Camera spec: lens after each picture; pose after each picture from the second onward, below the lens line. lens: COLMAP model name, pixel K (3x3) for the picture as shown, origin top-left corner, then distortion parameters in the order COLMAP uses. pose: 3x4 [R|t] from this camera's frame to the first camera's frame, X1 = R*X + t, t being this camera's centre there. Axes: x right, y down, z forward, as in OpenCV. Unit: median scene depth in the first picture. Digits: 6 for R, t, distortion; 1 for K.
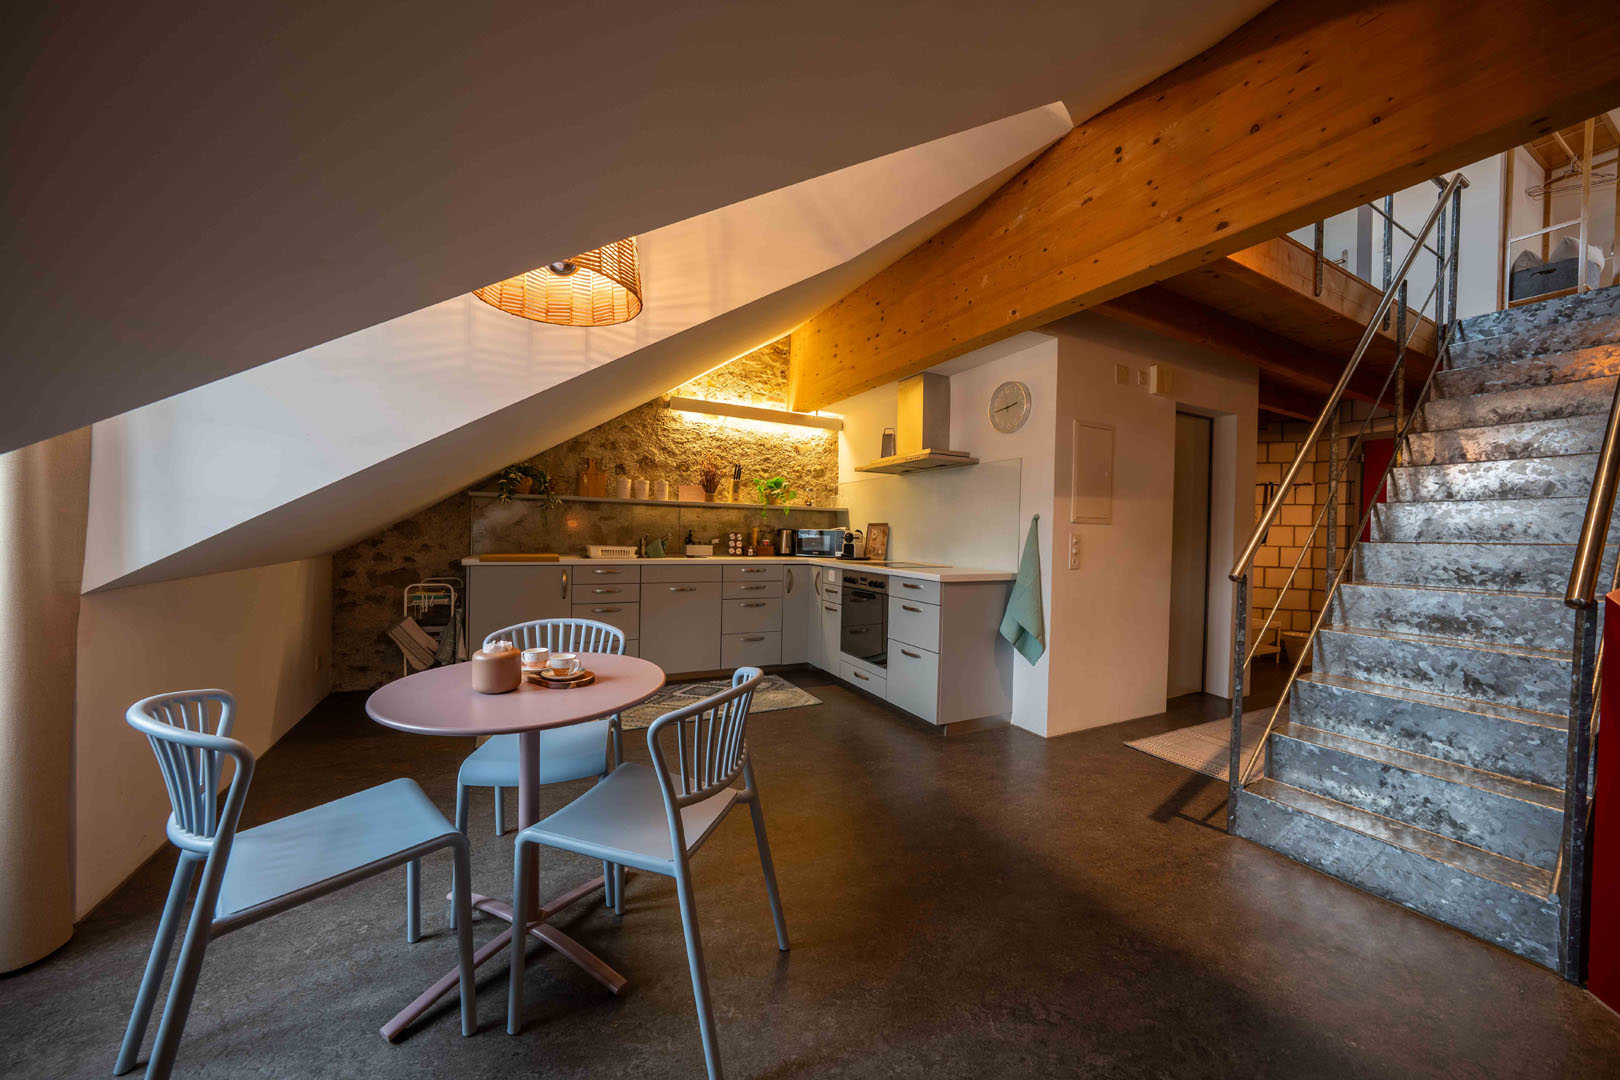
lens RADIAL K [[543.0, 0, 810.0], [0, 543.0, 540.0], [0, 0, 1]] dist [-0.000762, -0.000043]
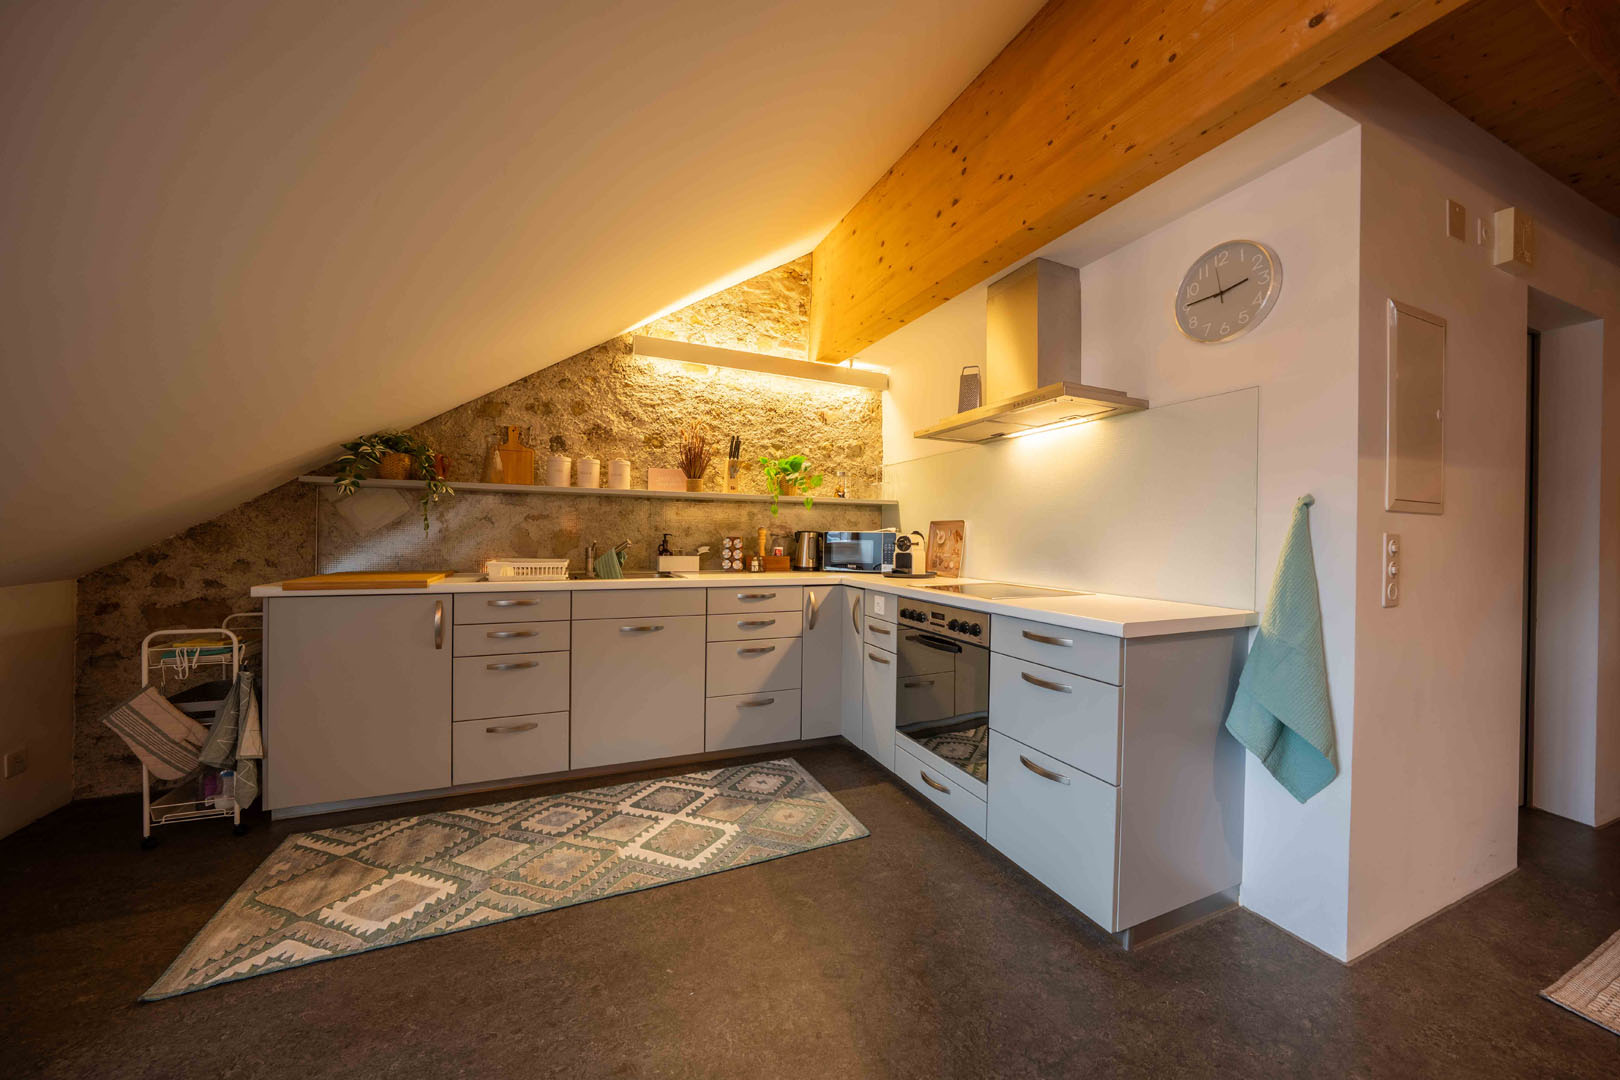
lens RADIAL K [[543.0, 0, 810.0], [0, 543.0, 540.0], [0, 0, 1]] dist [-0.000762, -0.000043]
pose [[0.998358, -0.008597, -0.056638, -0.003240], [0.008199, 0.999940, -0.007252, -0.004525], [0.056697, 0.006776, 0.998368, 0.345717]]
